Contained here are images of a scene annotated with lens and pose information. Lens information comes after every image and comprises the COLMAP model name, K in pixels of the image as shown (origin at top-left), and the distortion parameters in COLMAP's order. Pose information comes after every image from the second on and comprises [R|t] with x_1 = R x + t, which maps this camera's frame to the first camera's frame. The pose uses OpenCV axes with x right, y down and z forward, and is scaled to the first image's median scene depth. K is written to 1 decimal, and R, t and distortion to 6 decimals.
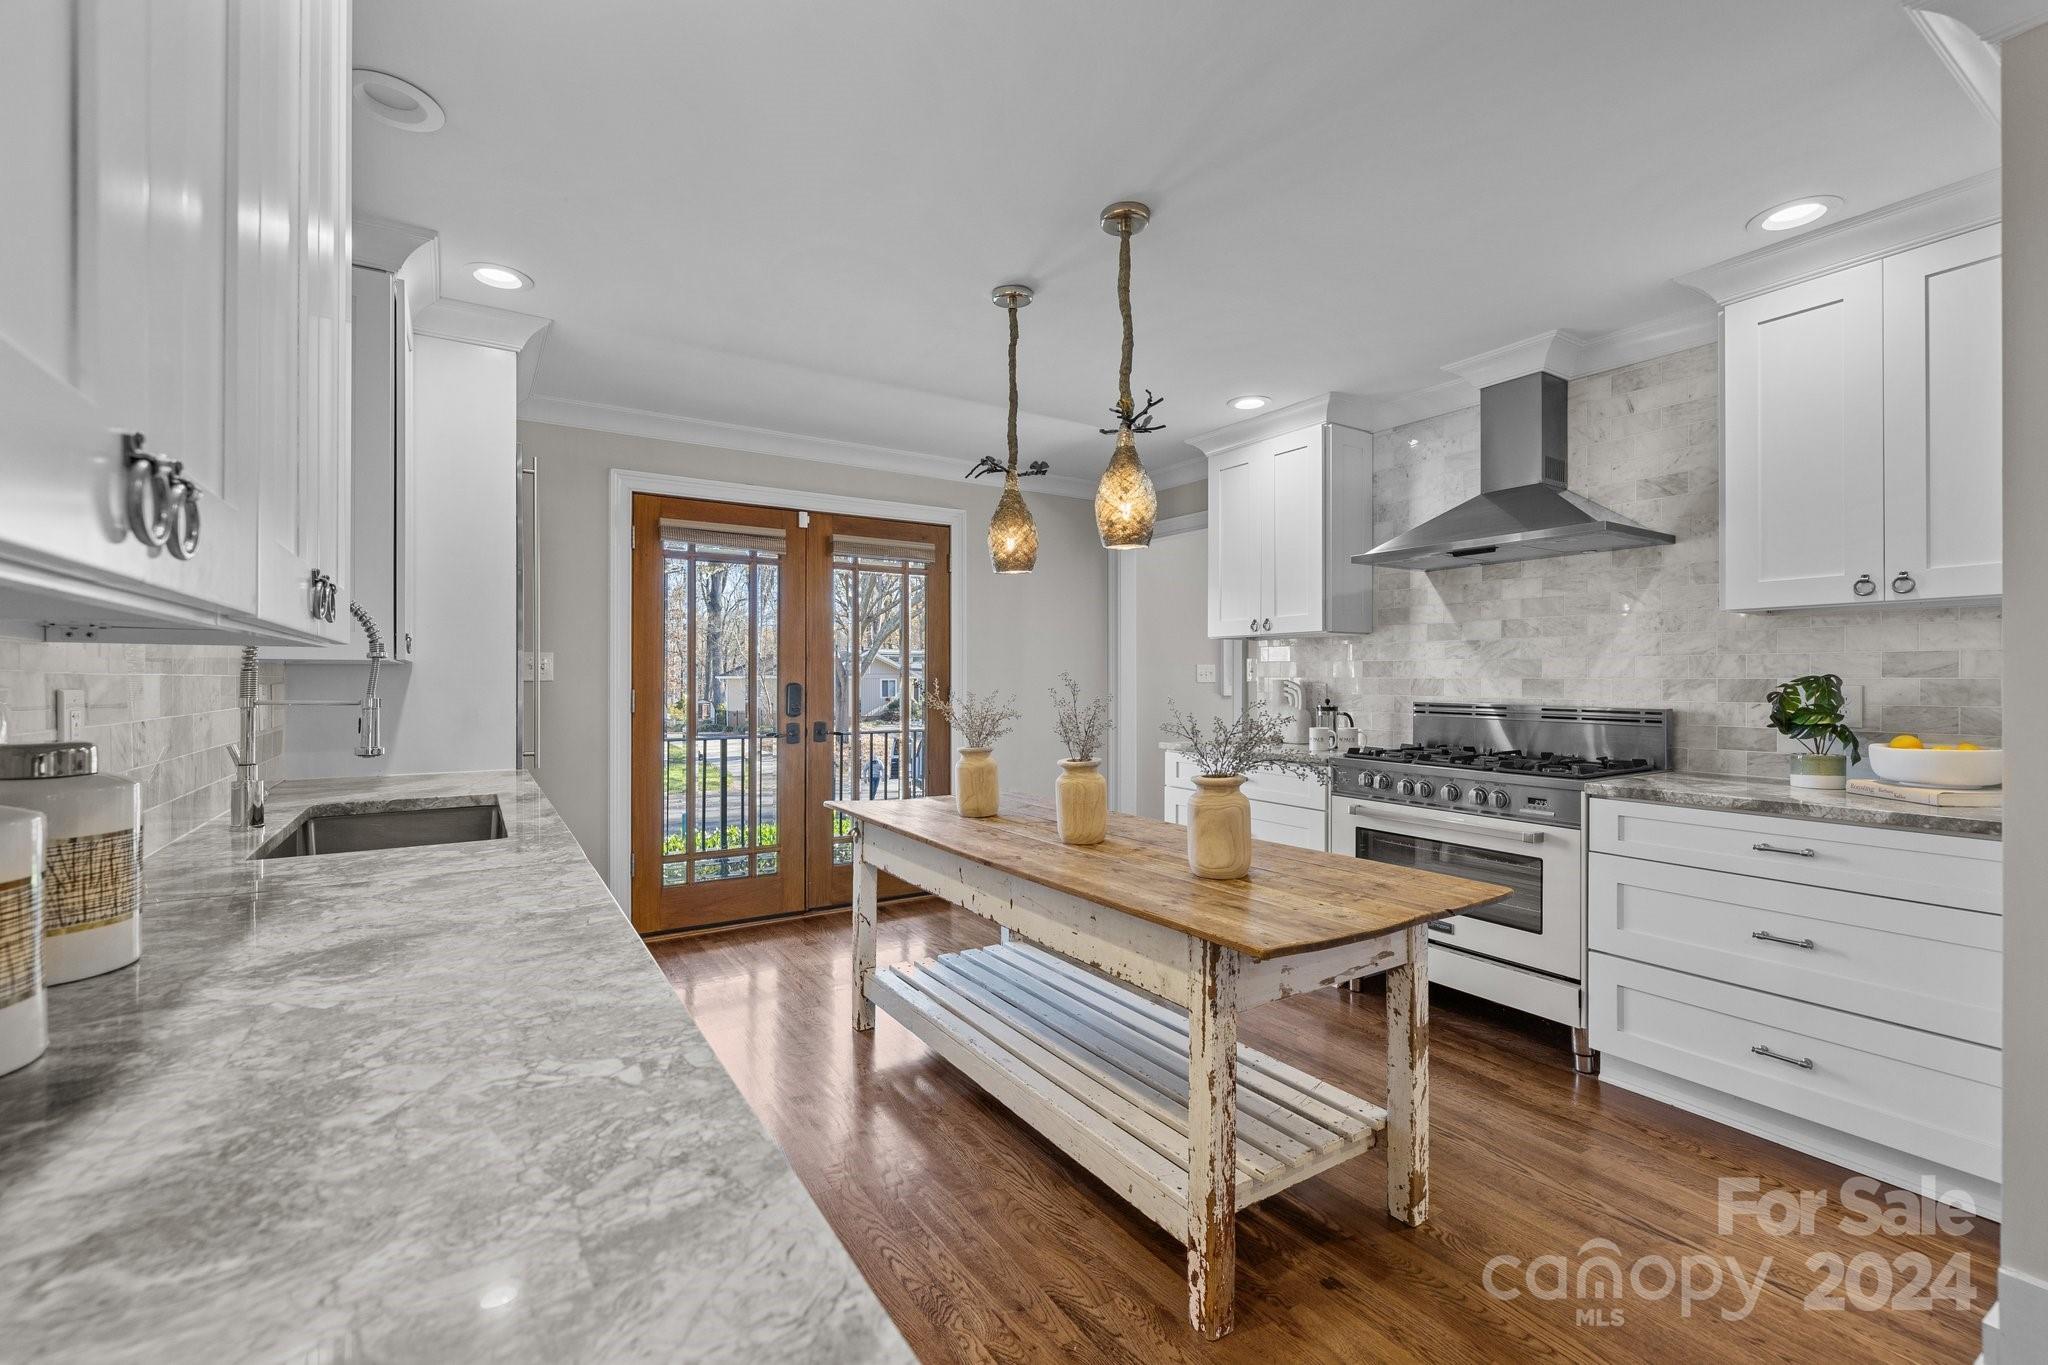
lens RADIAL K [[885.6, 0, 1010.6], [0, 885.6, 685.4], [0, 0, 1]] dist [0.004055, -0.000927]
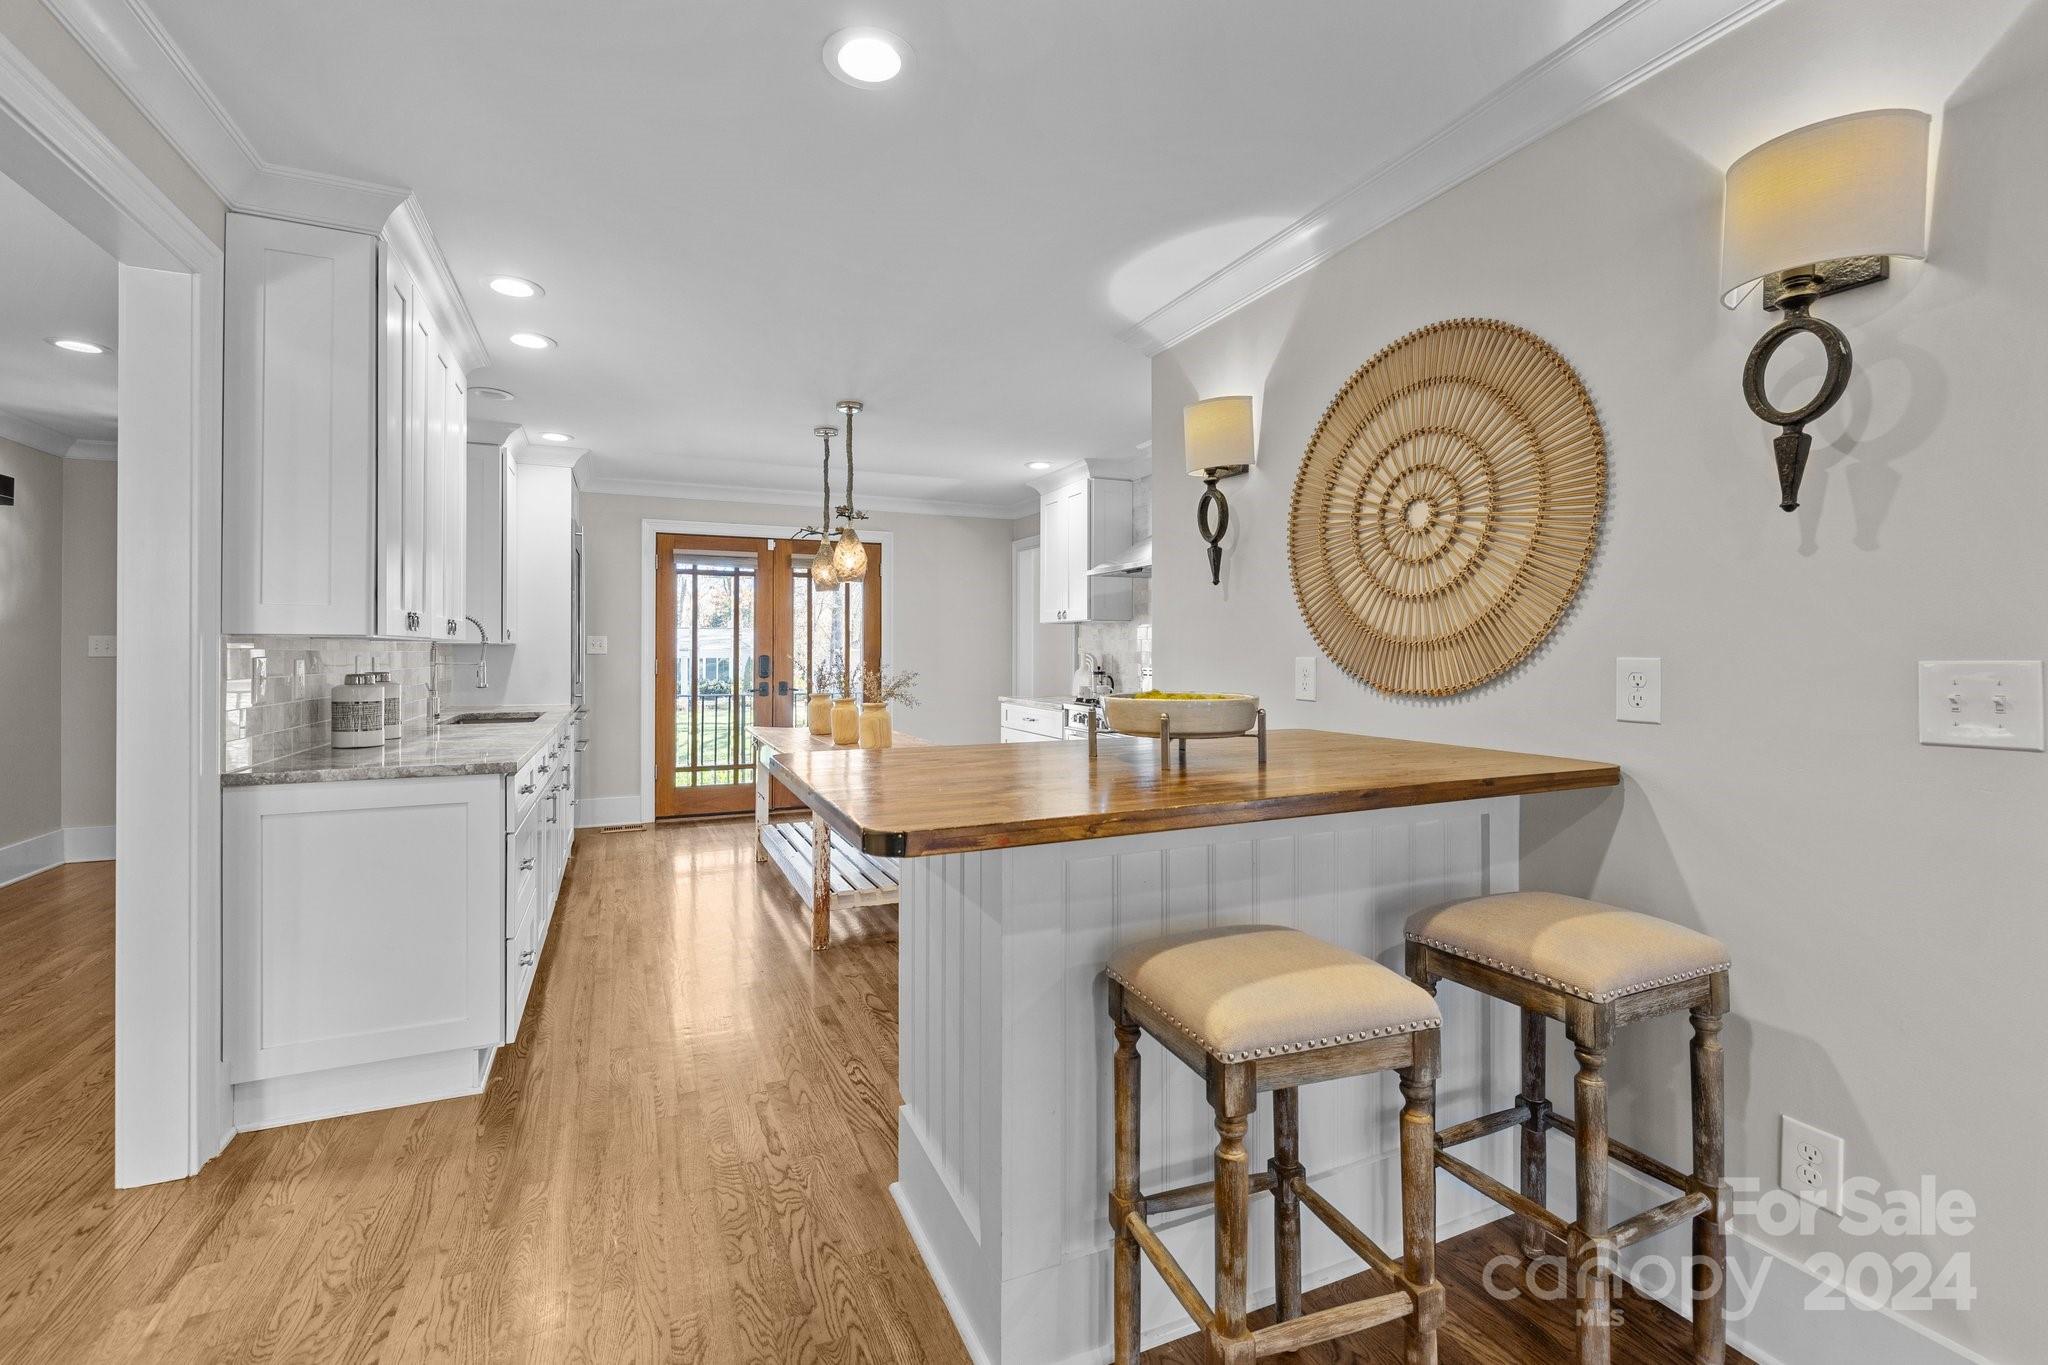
lens RADIAL K [[885.6, 0, 980.4], [0, 885.6, 660.6], [0, 0, 1]] dist [0.004055, -0.000927]
pose [[0.986020, 0.001071, -0.166624, 0.480309], [-0.000528, 0.999994, 0.003307, 0.001453], [0.166627, -0.003173, 0.986015, -0.536443]]
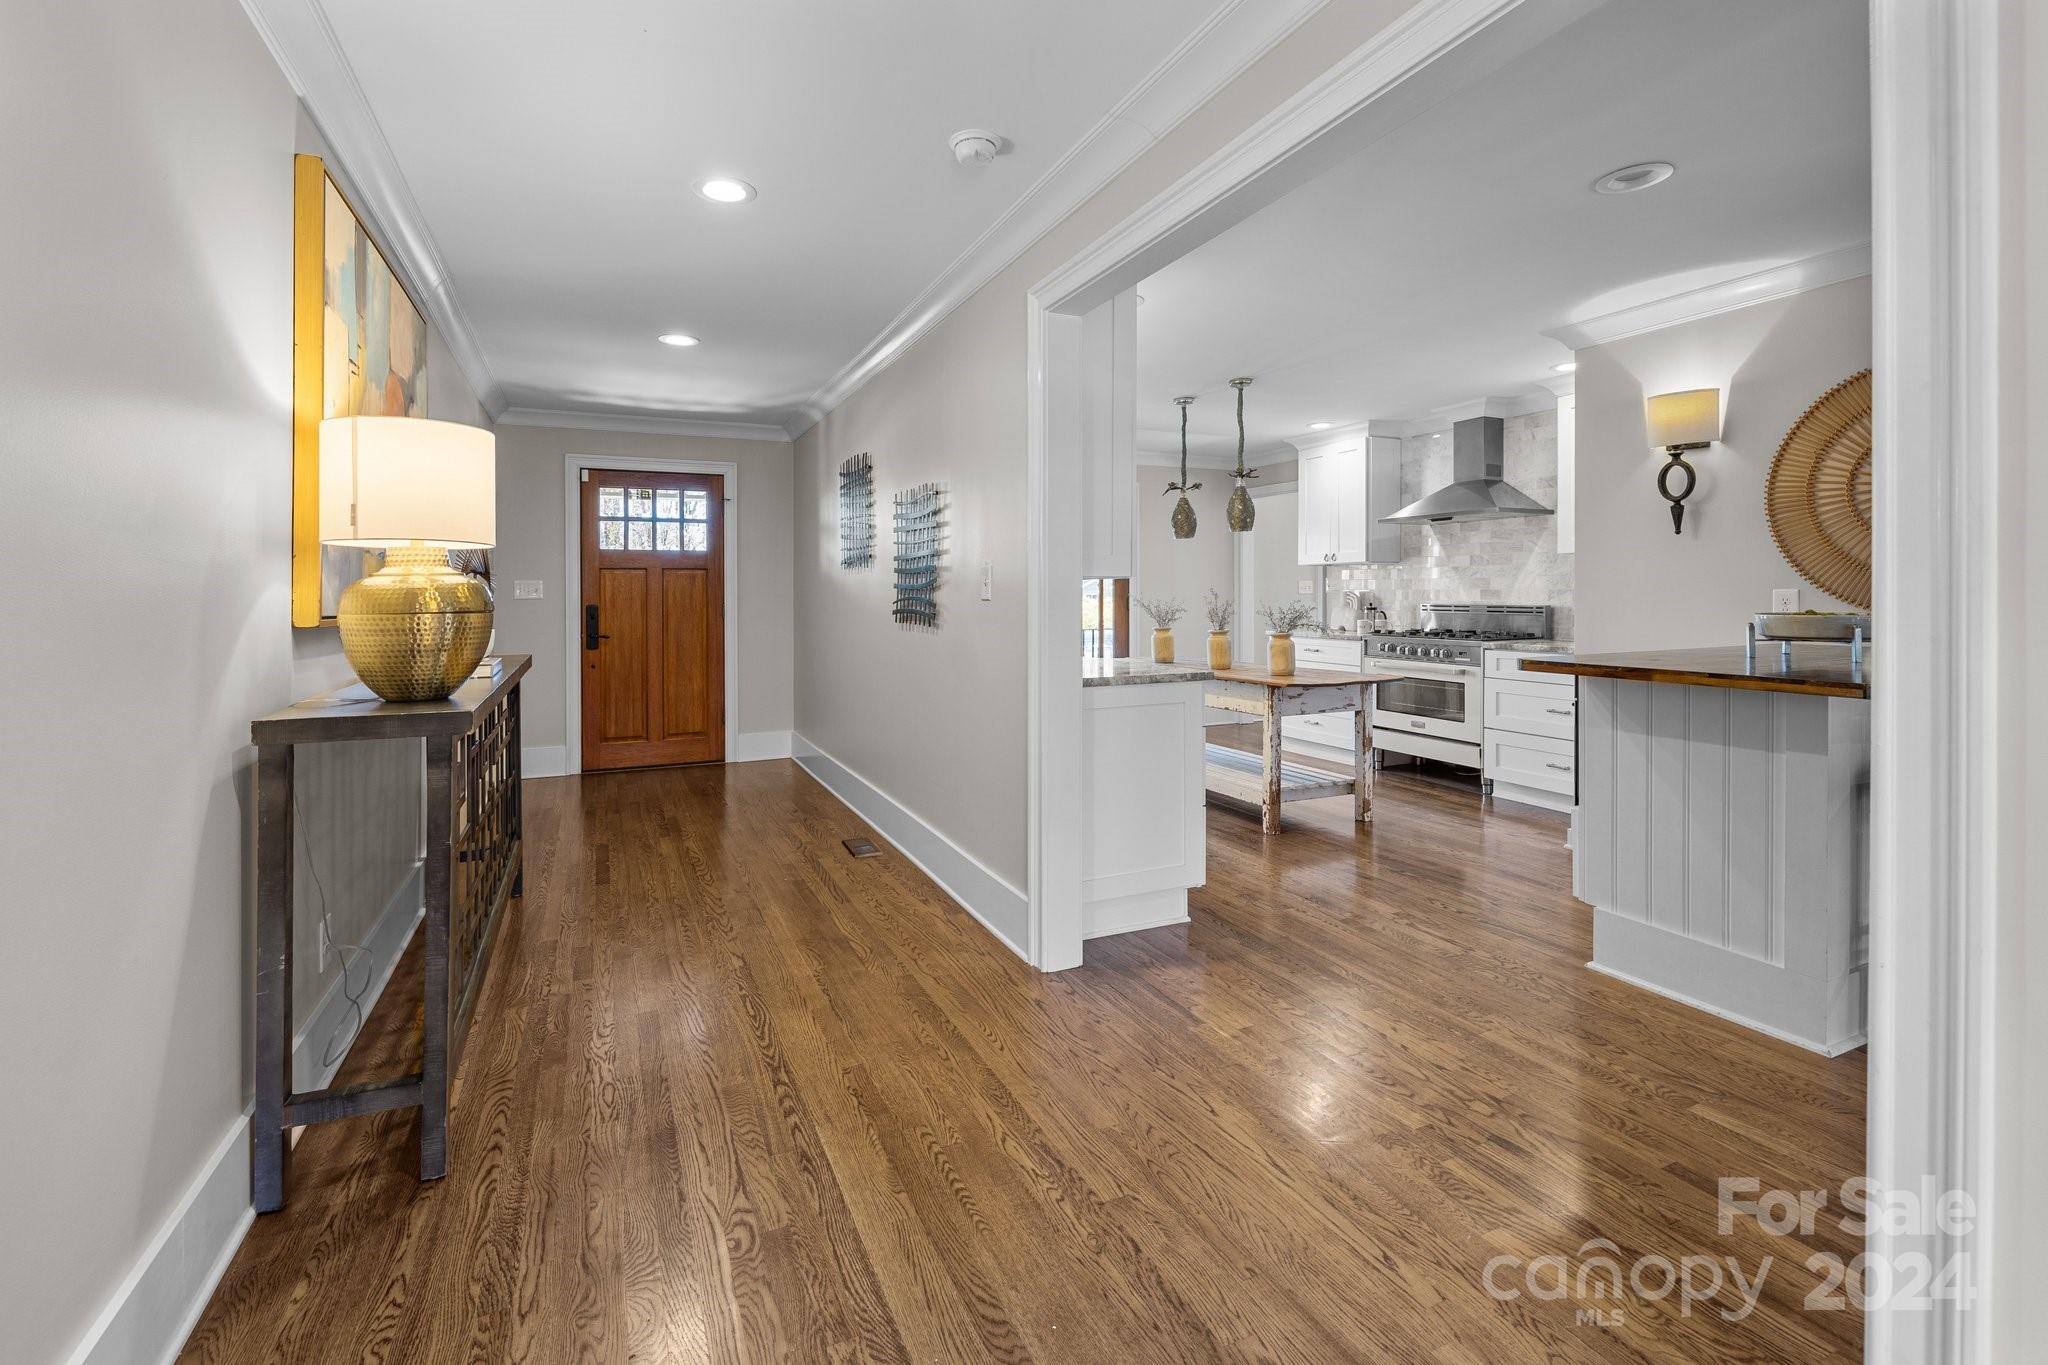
lens RADIAL K [[885.6, 0, 994.8], [0, 885.6, 618.7], [0, 0, 1]] dist [0.004055, -0.000927]
pose [[0.988083, -0.001697, -0.153911, -0.091710], [0.005206, 0.999736, 0.022397, 0.005941], [0.153832, -0.022931, 0.987831, -0.863847]]
